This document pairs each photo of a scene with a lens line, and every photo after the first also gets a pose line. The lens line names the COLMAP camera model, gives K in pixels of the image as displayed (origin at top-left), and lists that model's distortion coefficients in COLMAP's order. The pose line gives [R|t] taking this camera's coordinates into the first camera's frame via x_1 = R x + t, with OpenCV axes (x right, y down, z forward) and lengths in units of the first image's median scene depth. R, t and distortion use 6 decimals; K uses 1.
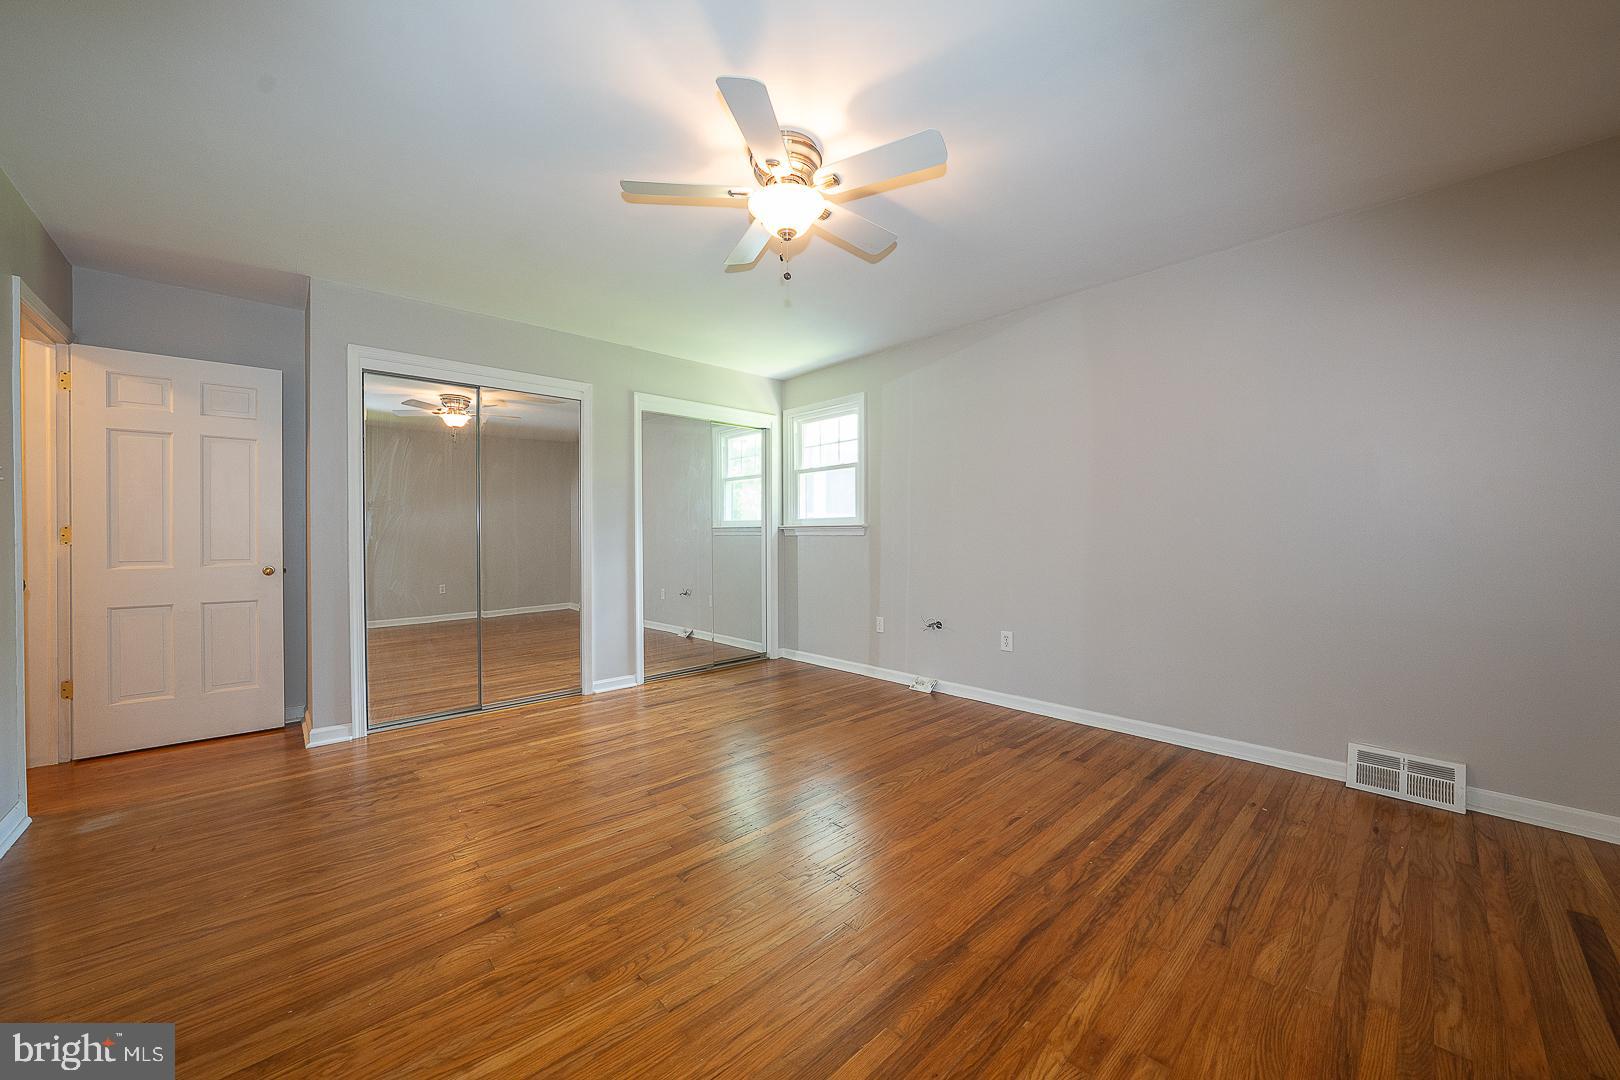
lens RADIAL K [[593.7, 0, 813.6], [0, 593.7, 538.5], [0, 0, 1]] dist [-0.021752, 0.005610]
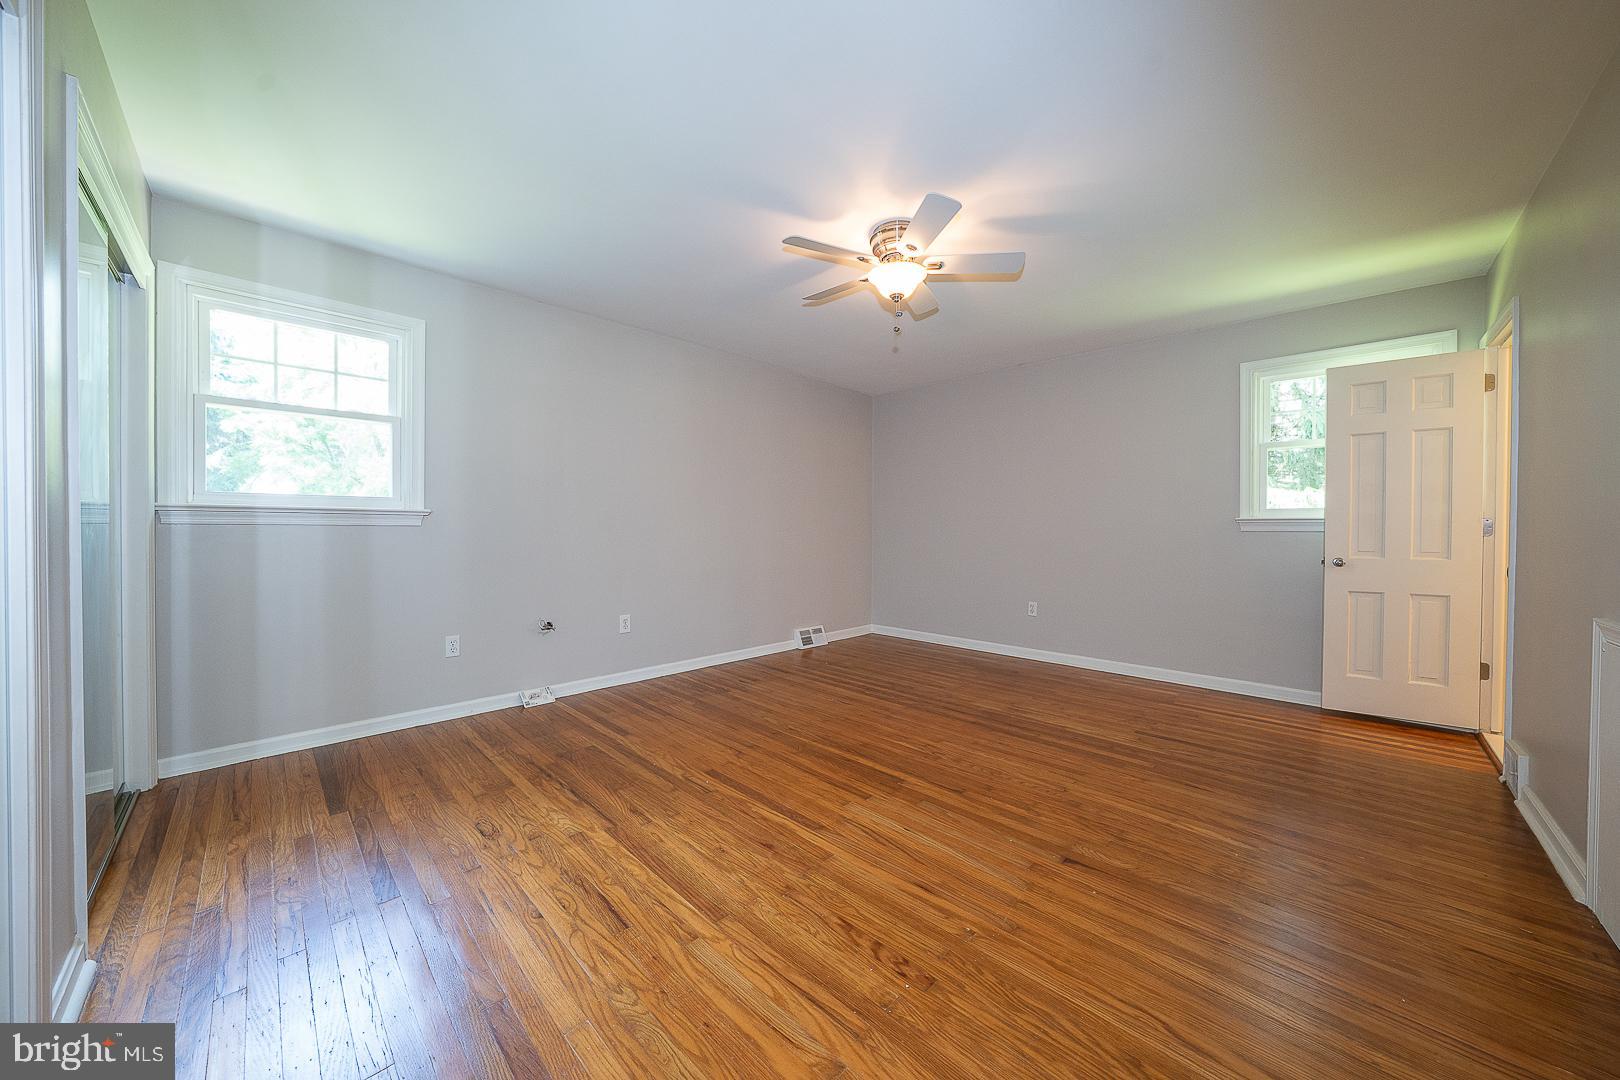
lens RADIAL K [[554.2, 0, 811.6], [0, 554.2, 538.0], [0, 0, 1]] dist [-0.018920, -0.000042]
pose [[-0.040759, -0.010115, 0.999118, -1.091270], [0.000178, 0.999949, 0.010130, 0.005462], [-0.999169, 0.000591, -0.040756, 1.065026]]
